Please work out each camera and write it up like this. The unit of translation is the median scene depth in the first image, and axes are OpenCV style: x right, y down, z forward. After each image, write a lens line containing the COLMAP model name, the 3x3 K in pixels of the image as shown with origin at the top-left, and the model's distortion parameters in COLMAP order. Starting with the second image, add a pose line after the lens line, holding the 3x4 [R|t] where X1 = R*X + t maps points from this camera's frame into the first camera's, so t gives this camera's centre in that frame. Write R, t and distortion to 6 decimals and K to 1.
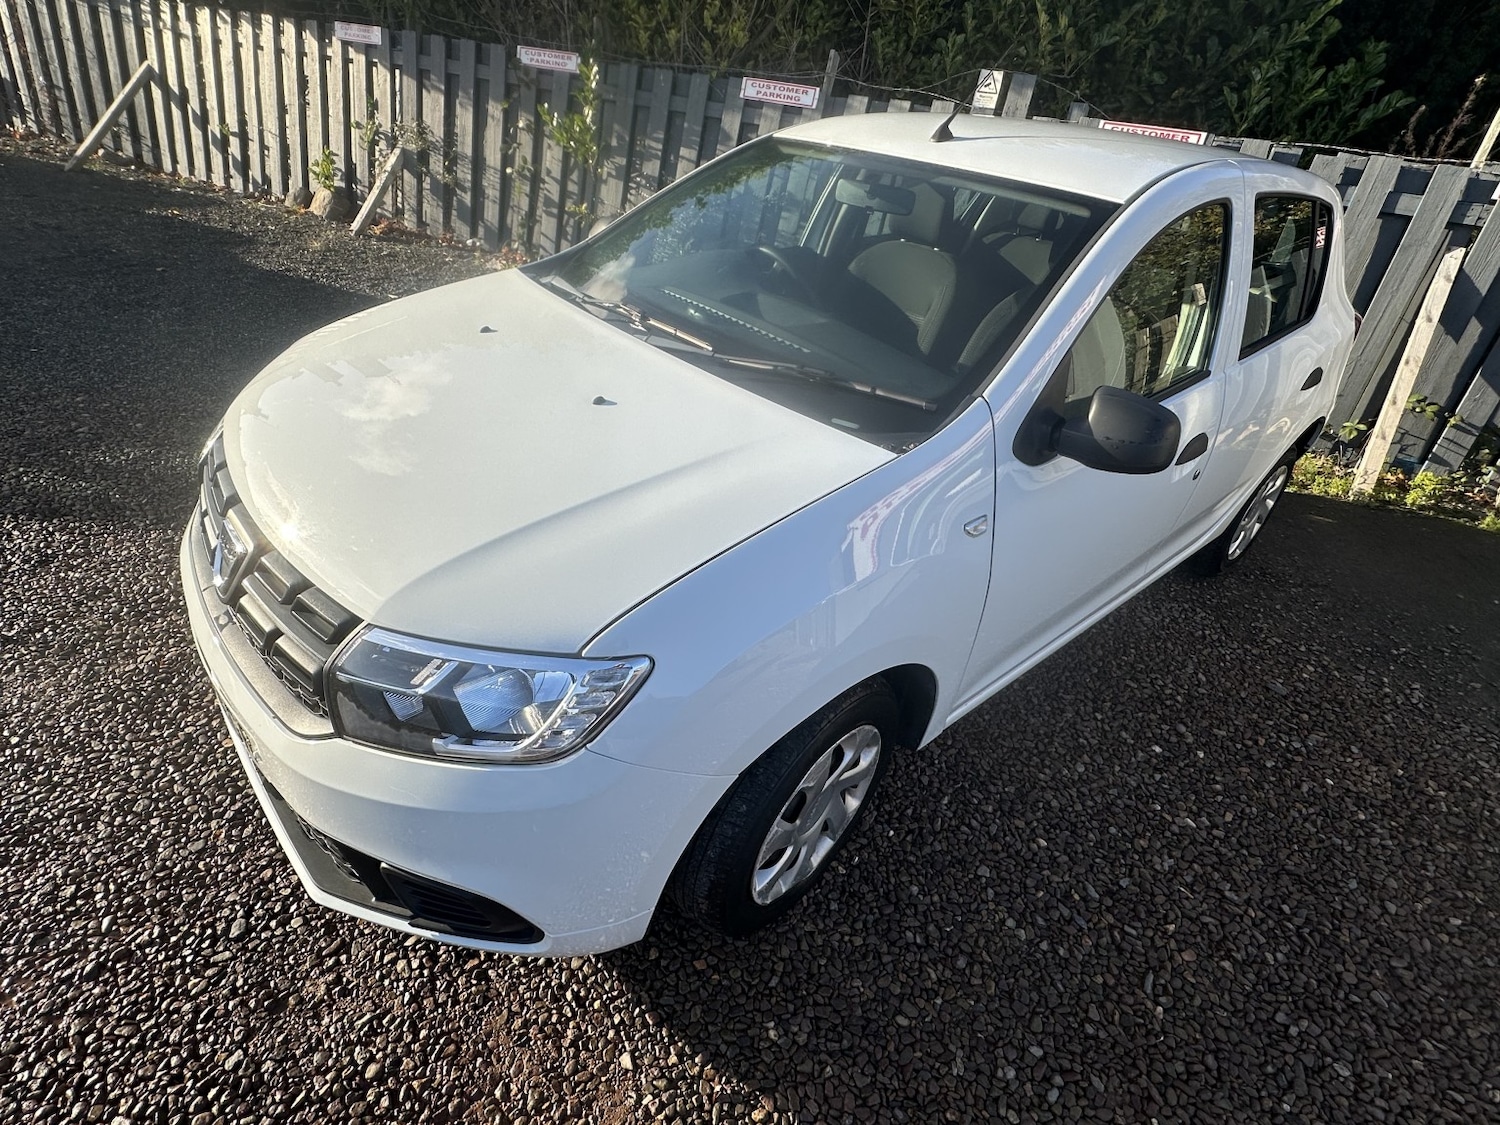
lens RADIAL K [[766.9, 0, 743.6], [0, 766.9, 568.9], [0, 0, 1]] dist [-0.003083, 0.000874]
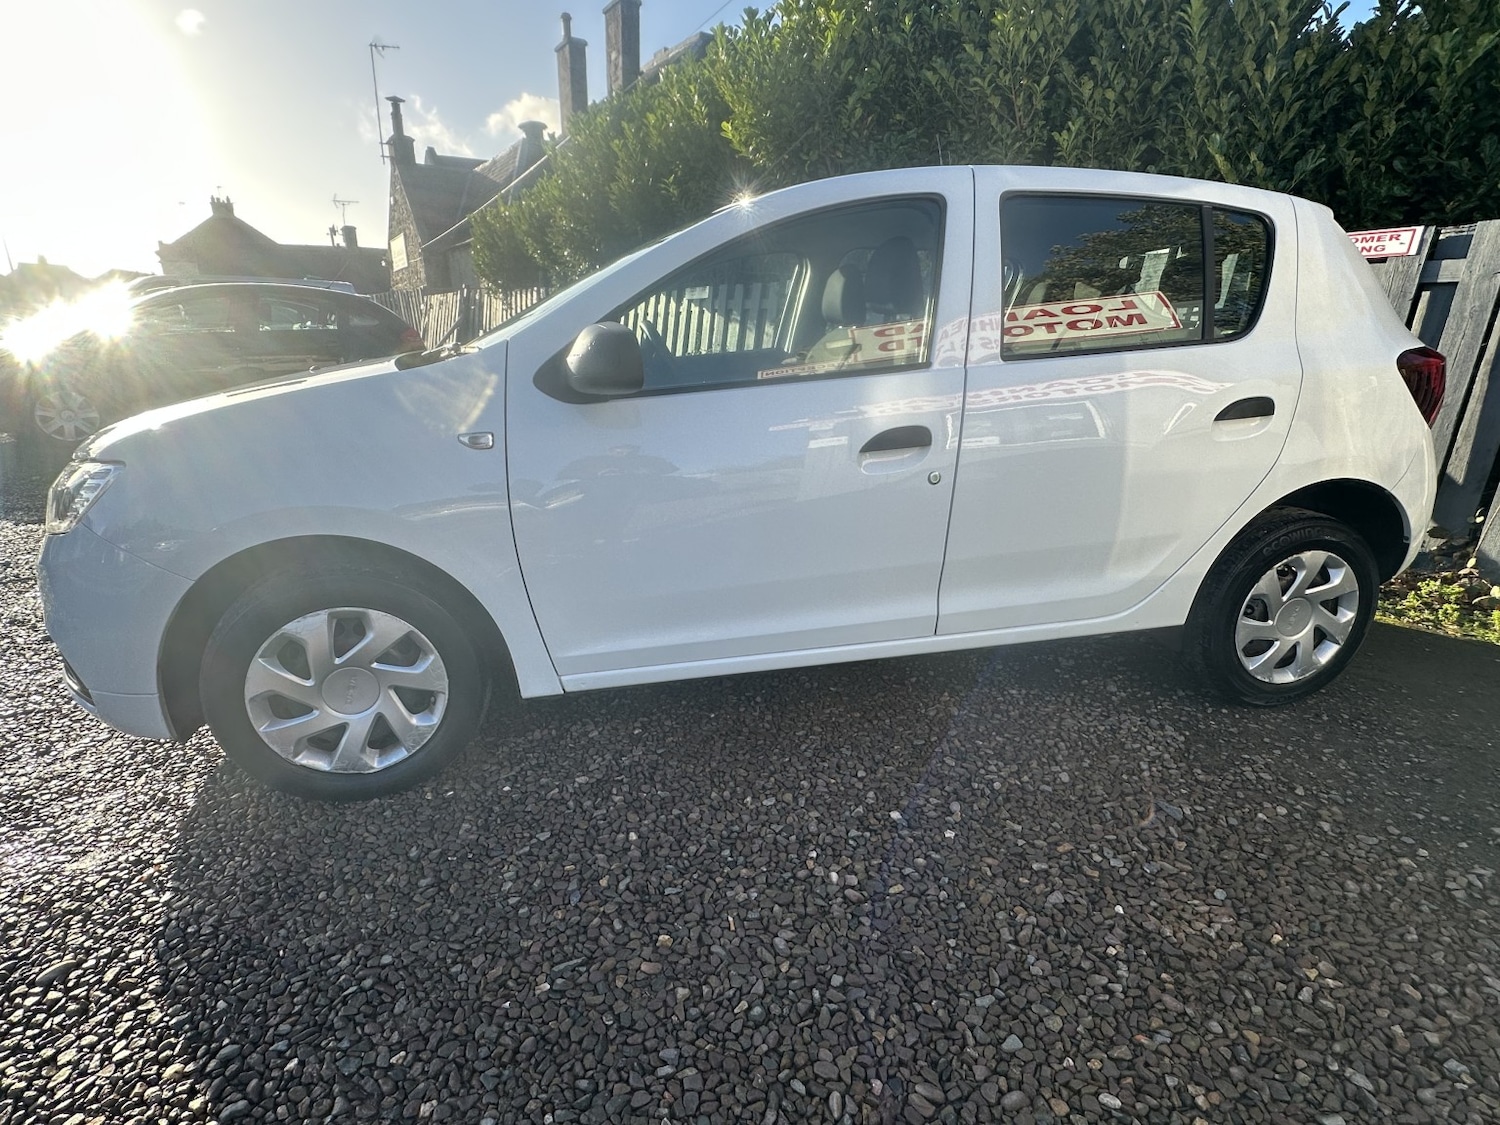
lens RADIAL K [[764.6, 0, 747.5], [0, 764.6, 568.8], [0, 0, 1]] dist [-0.000744, -0.000570]
pose [[0.866299, 0.042488, -0.497716, 0.920717], [-0.184470, 0.953158, -0.239711, 0.243970], [0.464217, 0.299475, 0.833557, 0.219500]]
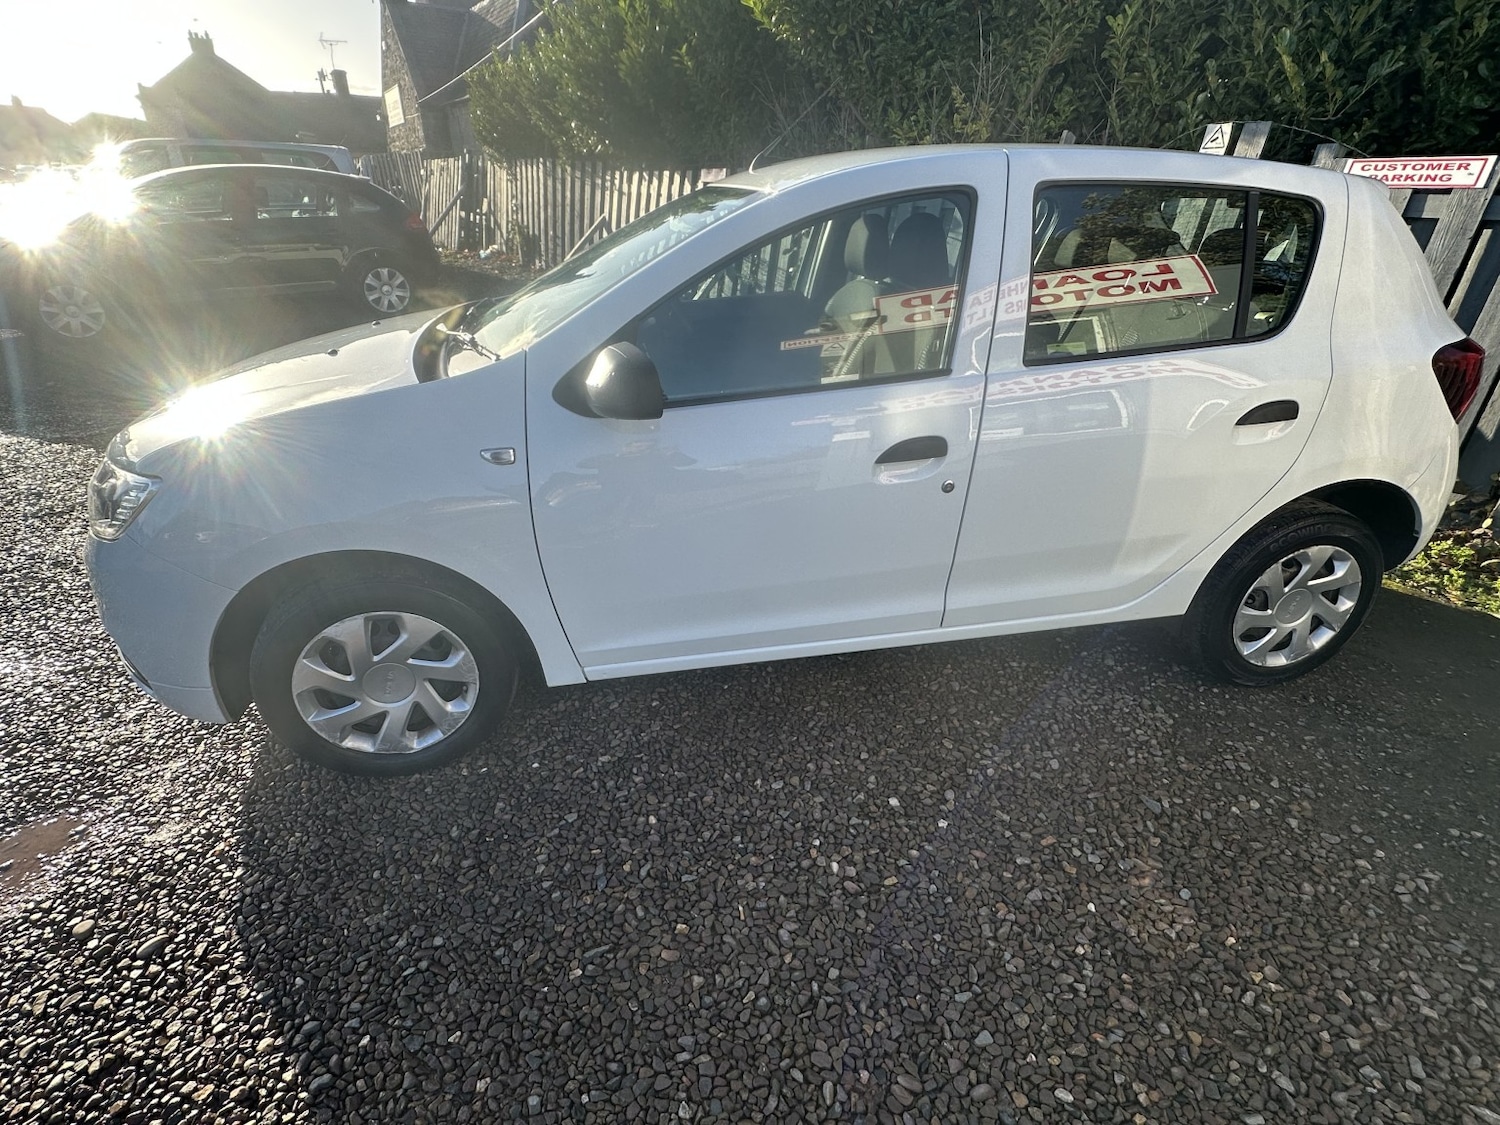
lens RADIAL K [[764.6, 0, 747.0], [0, 764.6, 565.7], [0, 0, 1]] dist [-0.000744, -0.000570]
pose [[0.856329, 0.136540, -0.498054, 0.920111], [-0.204544, 0.975218, -0.084330, 0.095619], [0.474197, 0.174089, 0.863036, 0.152662]]
